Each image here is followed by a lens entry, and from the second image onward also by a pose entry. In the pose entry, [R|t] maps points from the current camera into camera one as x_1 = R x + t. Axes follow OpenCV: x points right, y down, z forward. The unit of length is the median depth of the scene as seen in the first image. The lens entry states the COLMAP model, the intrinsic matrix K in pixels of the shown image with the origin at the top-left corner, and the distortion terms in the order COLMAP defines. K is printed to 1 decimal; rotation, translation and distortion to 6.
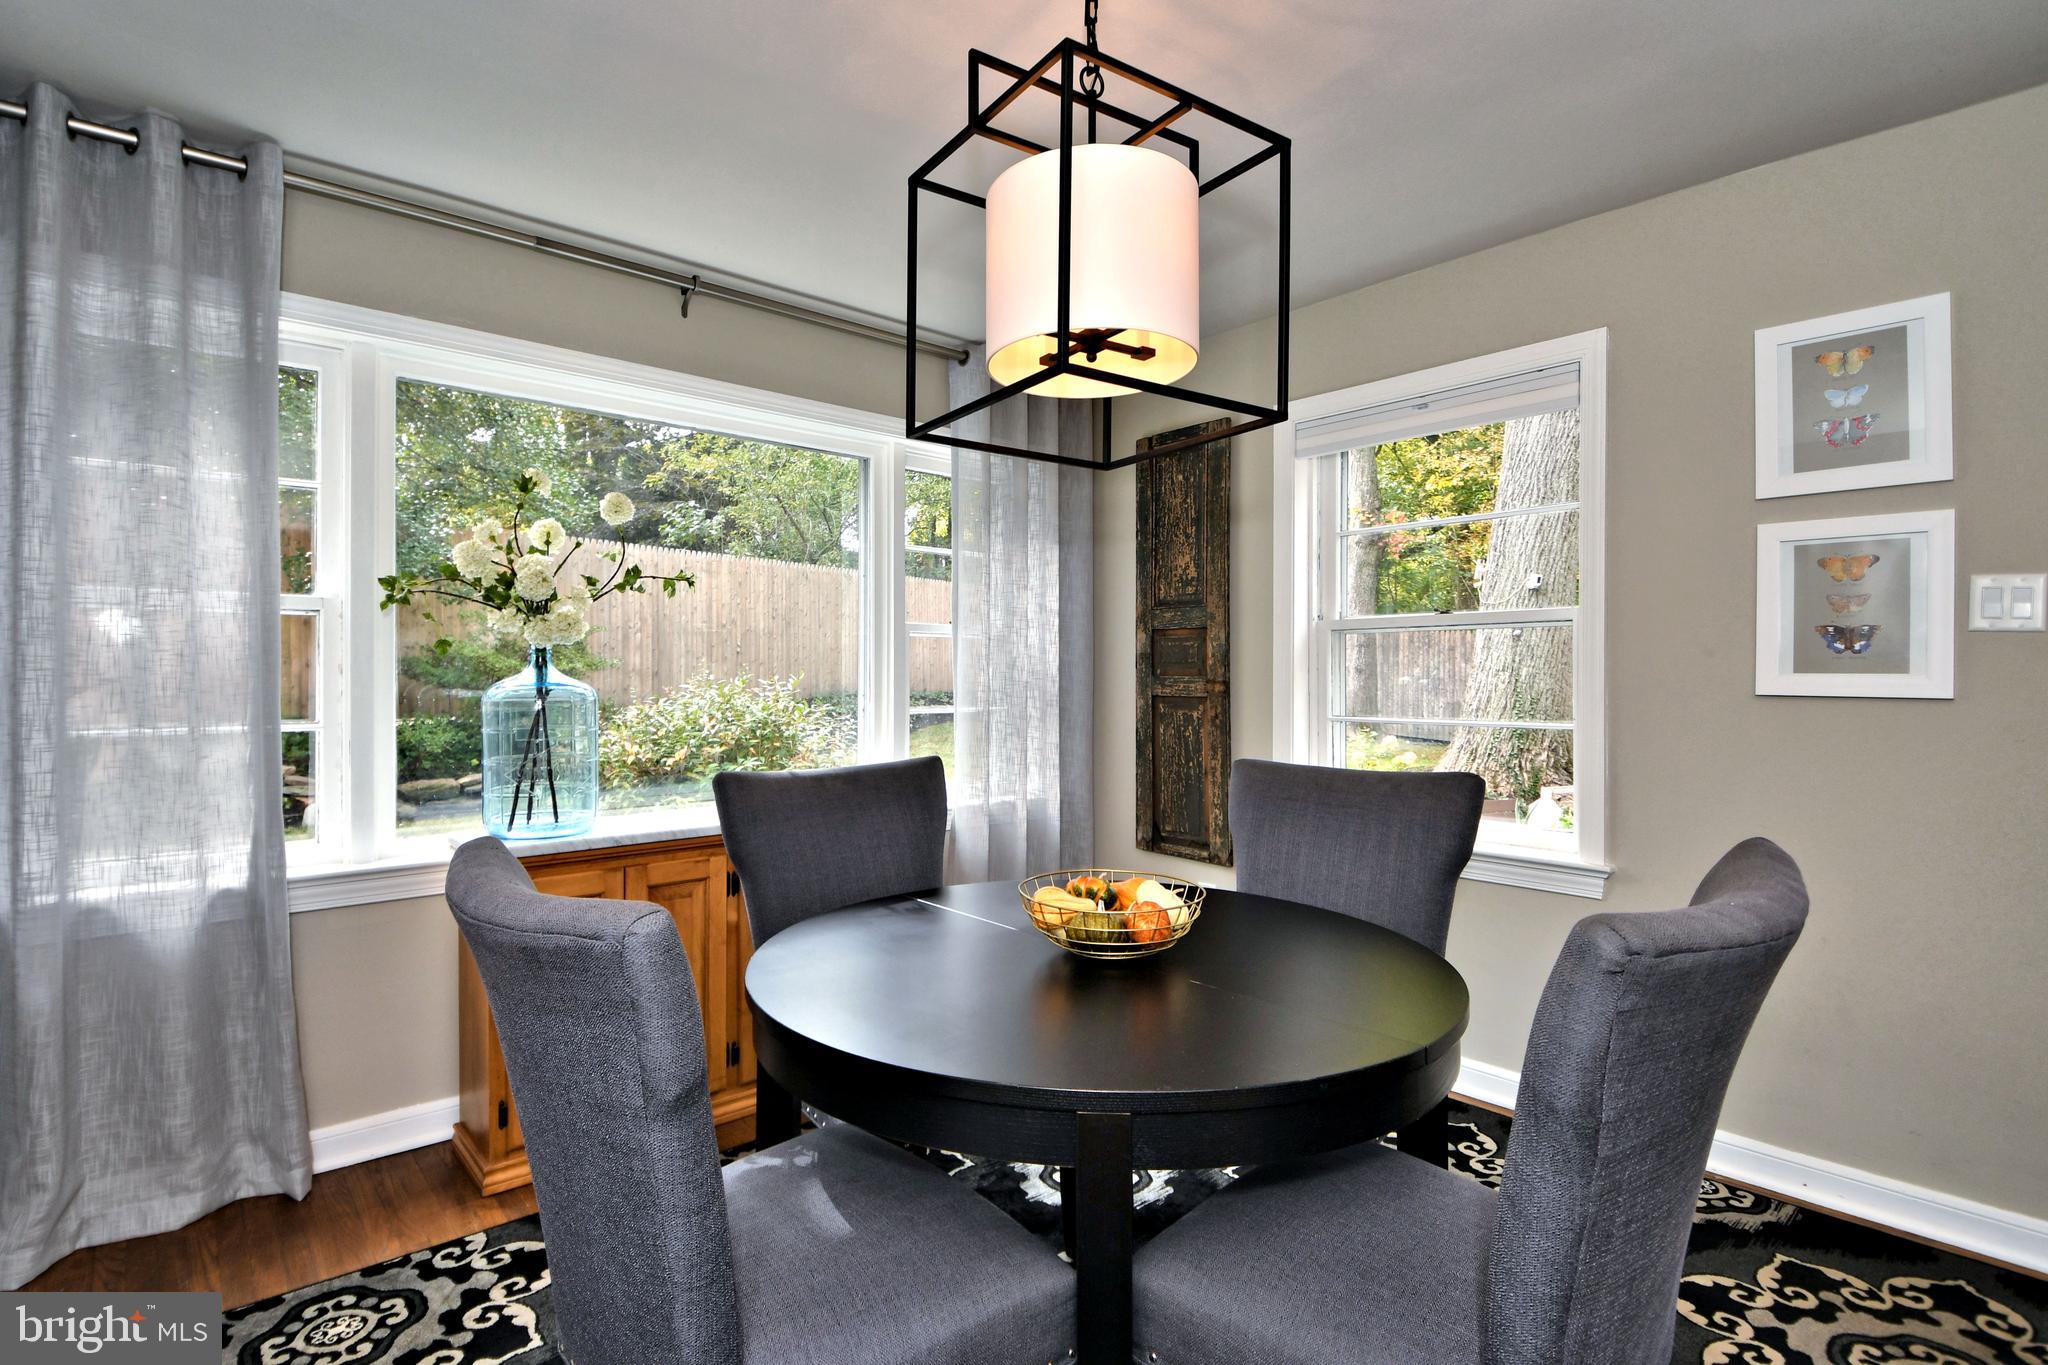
lens RADIAL K [[938.8, 0, 1028.3], [0, 938.8, 681.0], [0, 0, 1]] dist [-0.040702, -0.000879]
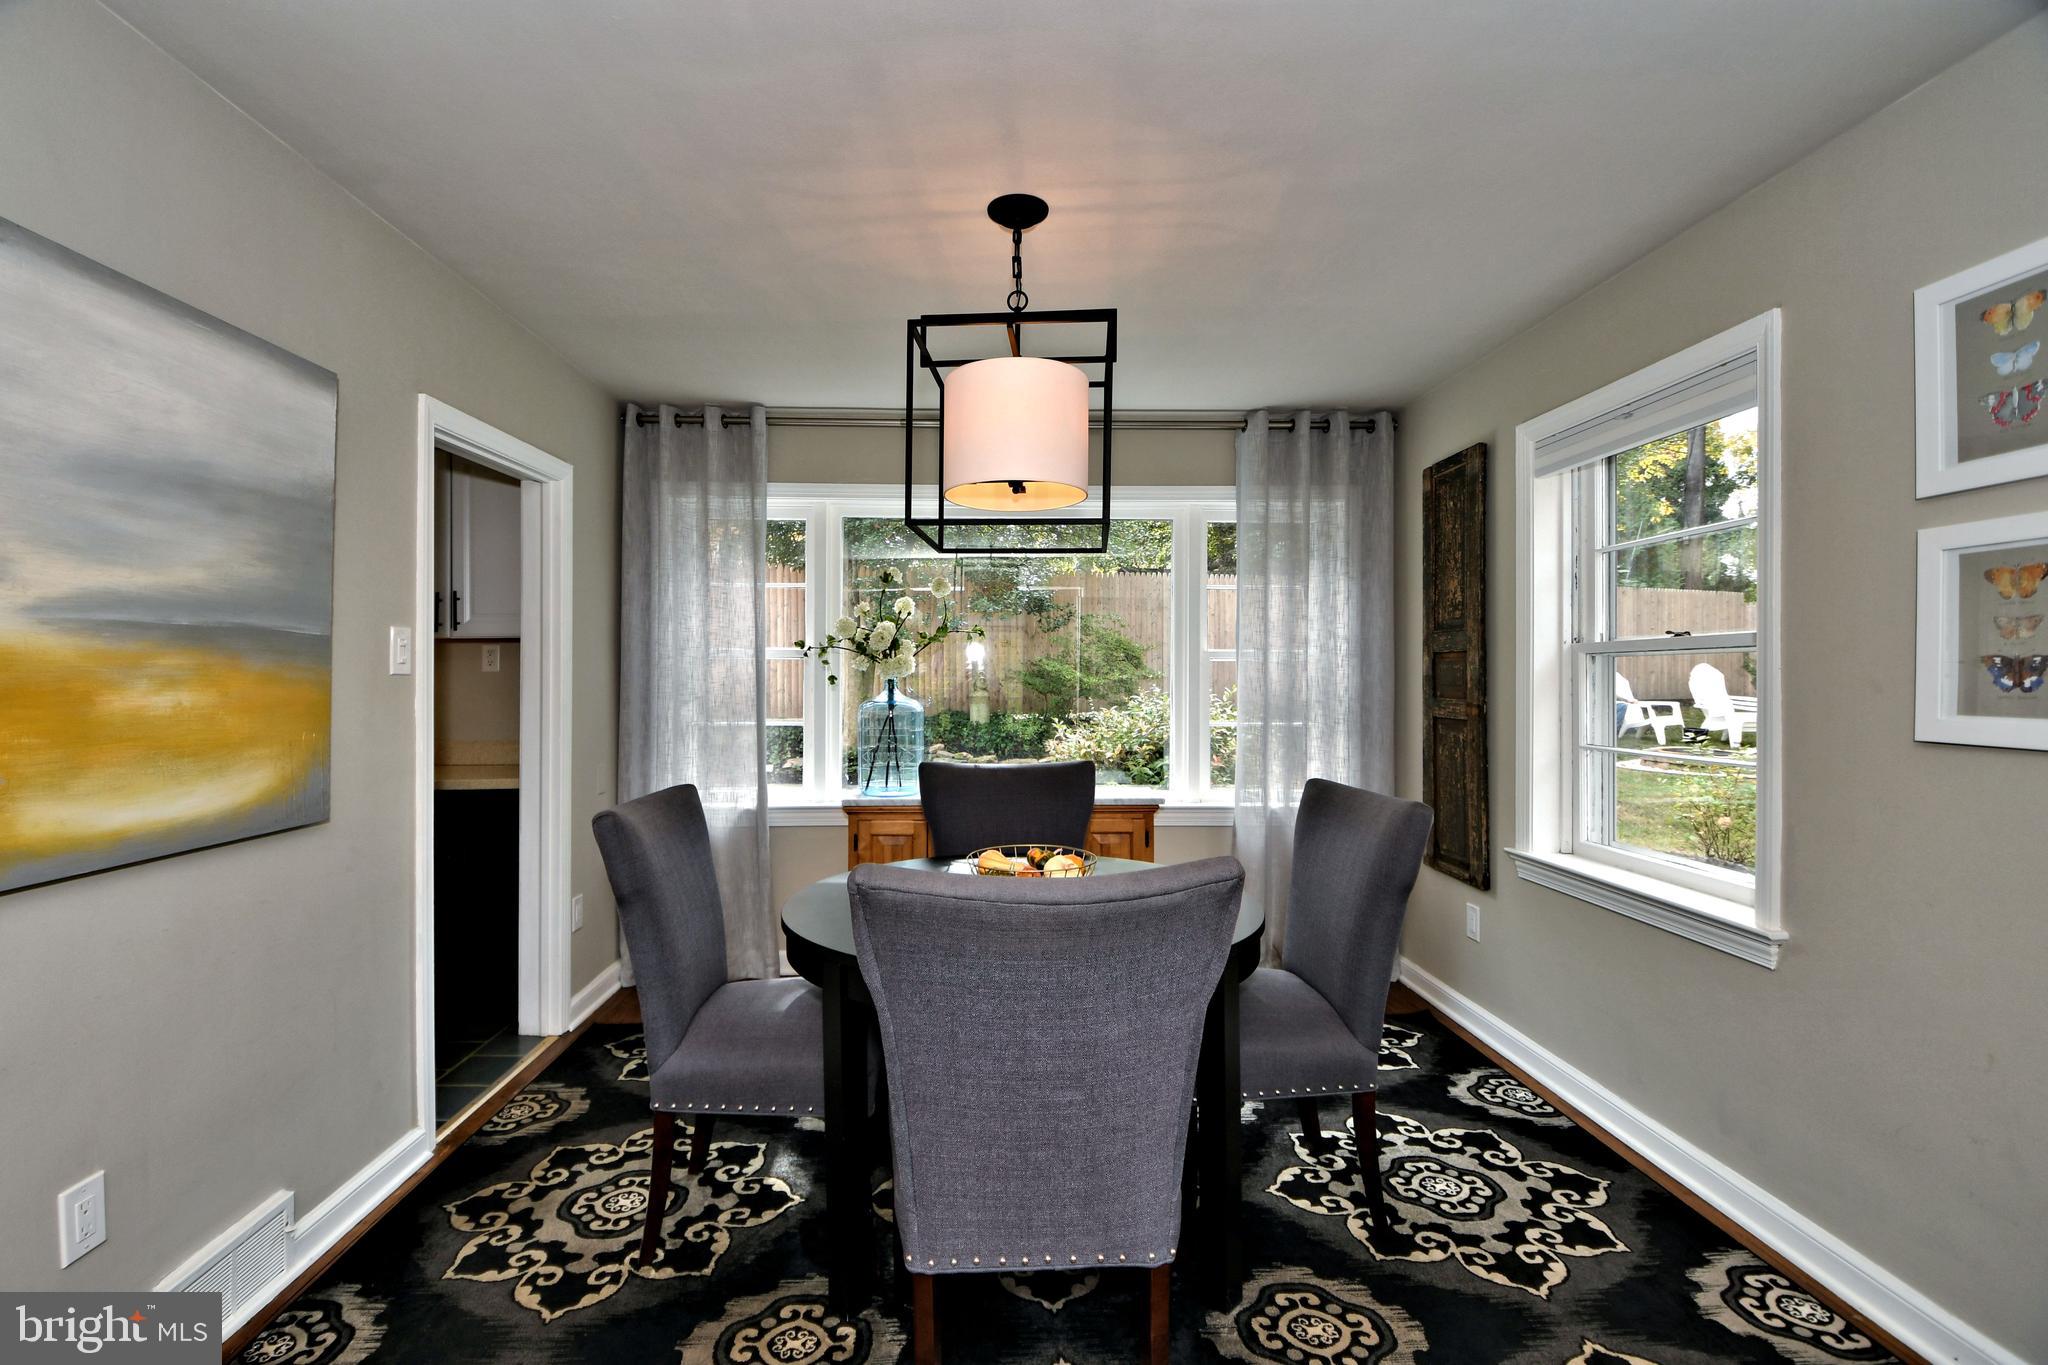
lens RADIAL K [[925.9, 0, 1021.2], [0, 925.9, 683.2], [0, 0, 1]] dist [-0.019416, -0.008735]
pose [[0.780127, 0.004881, -0.625603, 0.684839], [-0.005673, 0.999984, 0.000728, -0.031978], [0.625596, 0.002981, 0.780142, -0.118911]]
